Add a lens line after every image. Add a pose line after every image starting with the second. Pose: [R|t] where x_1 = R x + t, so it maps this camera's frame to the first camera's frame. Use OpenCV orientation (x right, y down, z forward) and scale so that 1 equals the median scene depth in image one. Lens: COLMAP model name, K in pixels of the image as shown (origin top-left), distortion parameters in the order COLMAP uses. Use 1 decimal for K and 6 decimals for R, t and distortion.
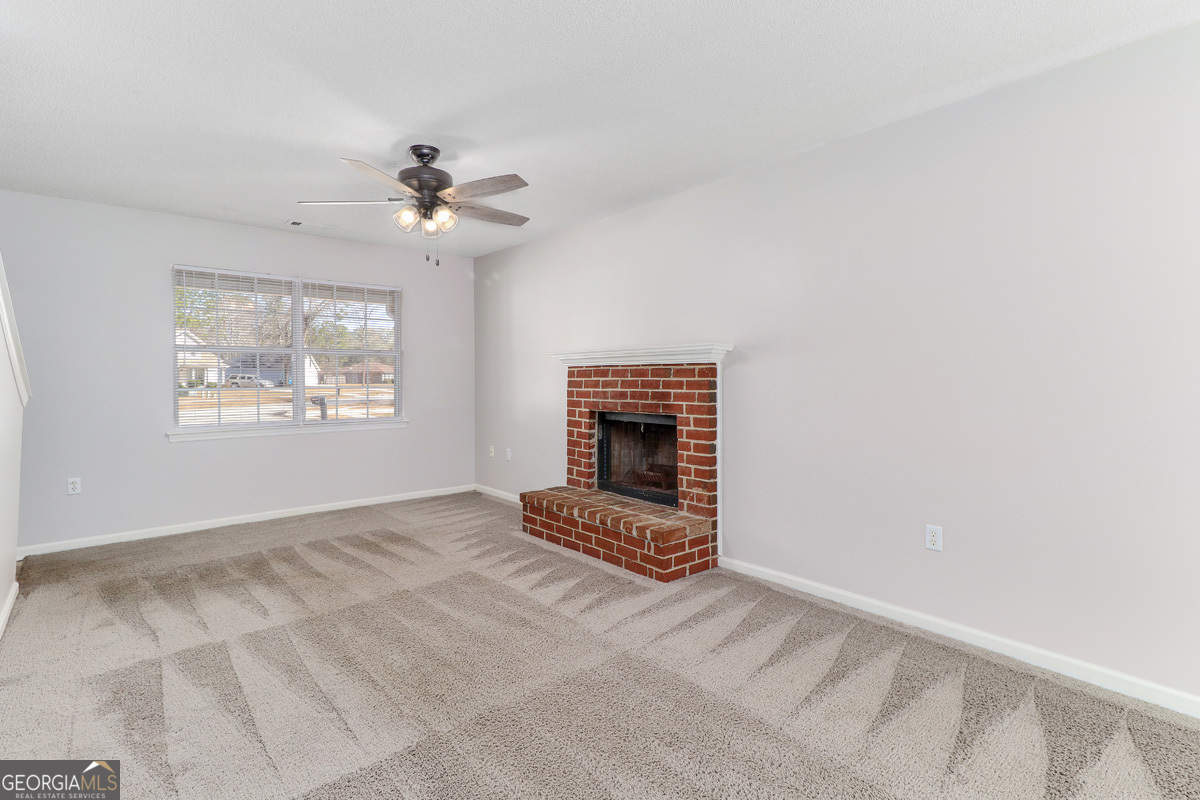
lens RADIAL K [[574.4, 0, 587.0], [0, 574.4, 387.7], [0, 0, 1]] dist [0.005852, -0.001048]
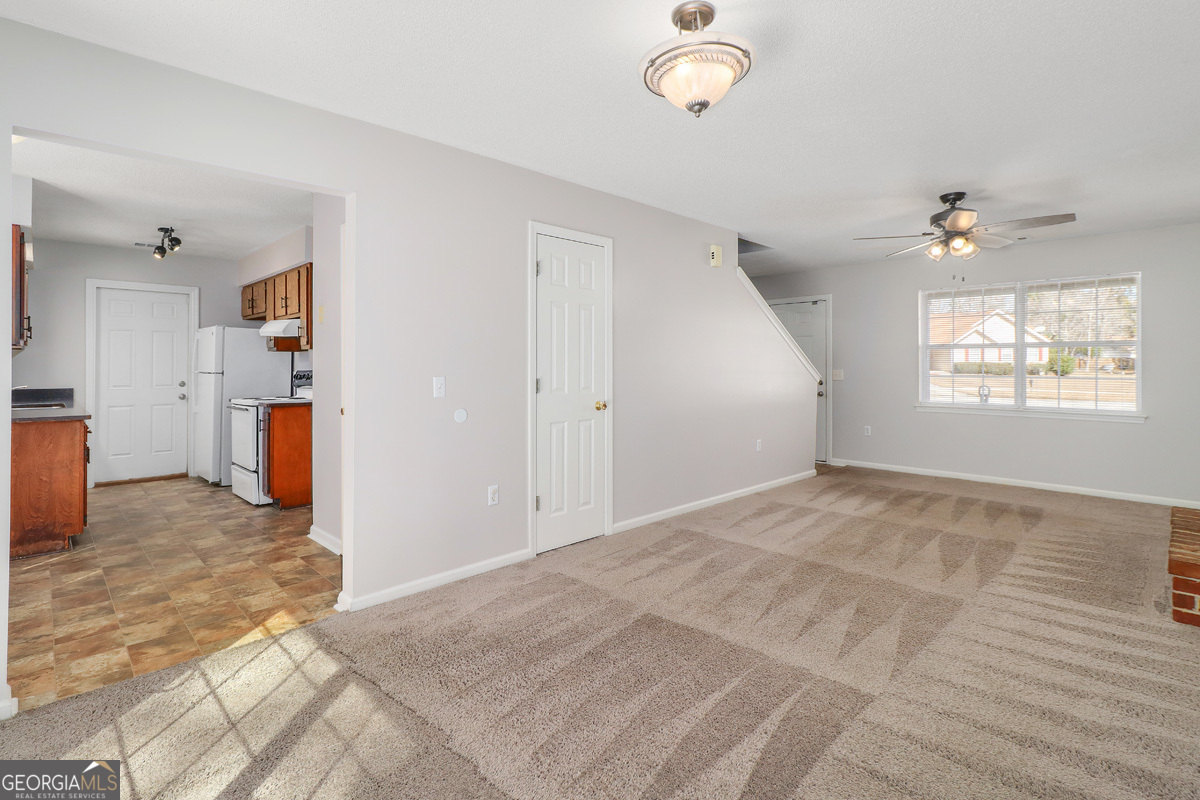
lens RADIAL K [[574.4, 0, 590.7], [0, 574.4, 365.0], [0, 0, 1]] dist [0.005852, -0.001048]
pose [[0.059964, 0.001145, -0.998200, 0.804816], [-0.026429, 0.999651, -0.000441, -0.005016], [0.997851, 0.026408, 0.059973, 0.095998]]
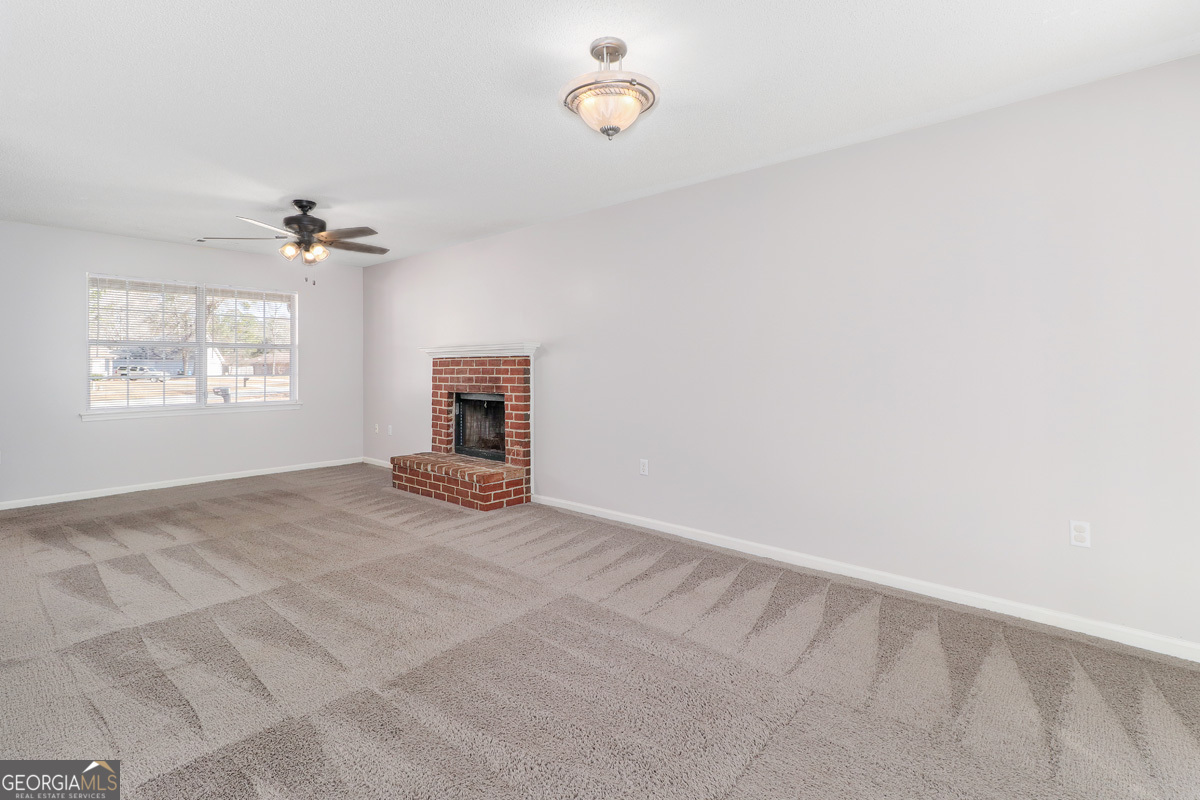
lens RADIAL K [[574.4, 0, 604.8], [0, 574.4, 363.4], [0, 0, 1]] dist [0.005852, -0.001048]
pose [[0.988826, -0.000717, 0.149076, 0.189120], [0.004593, 0.999660, -0.025655, 0.011804], [-0.149007, 0.026053, 0.988493, -0.391635]]
